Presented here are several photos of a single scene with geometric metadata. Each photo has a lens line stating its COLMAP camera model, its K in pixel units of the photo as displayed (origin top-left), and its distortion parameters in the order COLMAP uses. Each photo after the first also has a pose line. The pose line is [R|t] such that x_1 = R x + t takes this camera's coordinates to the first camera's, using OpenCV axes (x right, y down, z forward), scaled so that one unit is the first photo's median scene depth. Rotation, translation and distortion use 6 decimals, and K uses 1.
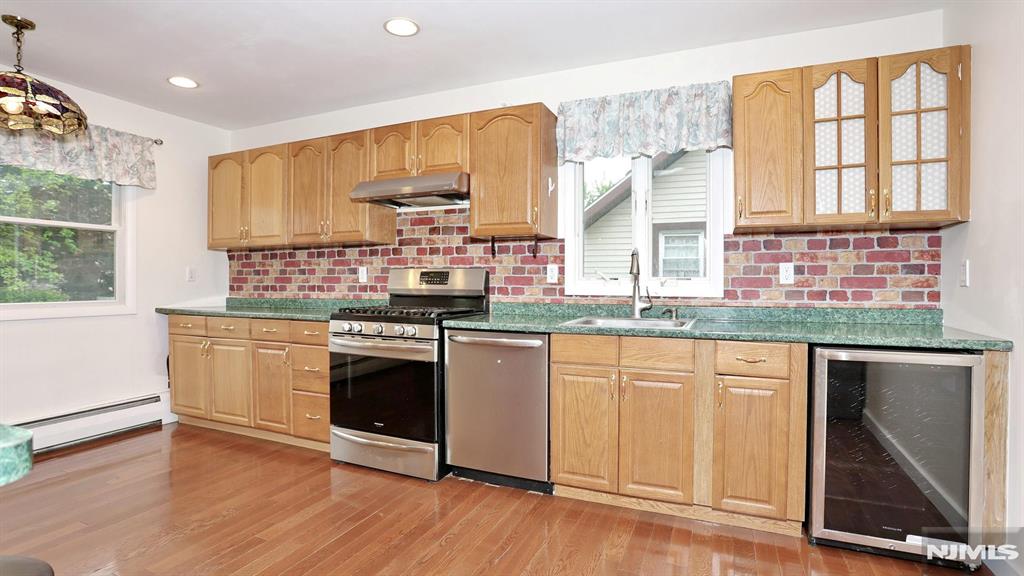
lens RADIAL K [[489.7, 0, 507.1], [0, 489.7, 289.0], [0, 0, 1]] dist [-0.079295, 0.045118]
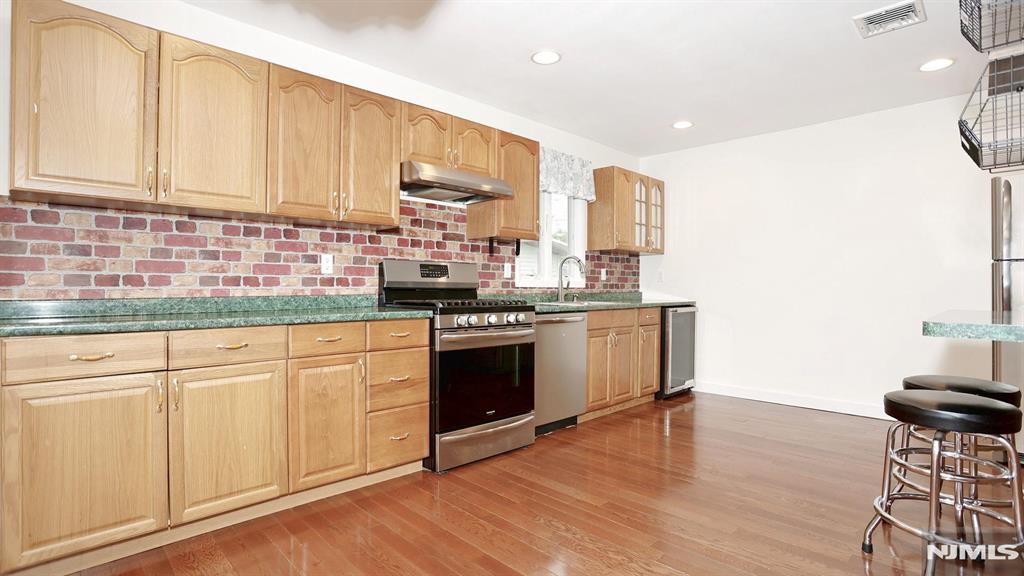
lens RADIAL K [[507.1, 0, 512.0], [0, 507.1, 288.0], [0, 0, 1]] dist [0.000228, -0.000003]
pose [[0.376580, -0.014836, 0.926265, -1.024819], [-0.011535, 0.999719, 0.020703, -0.012259], [-0.926312, -0.018481, 0.376303, 0.444666]]
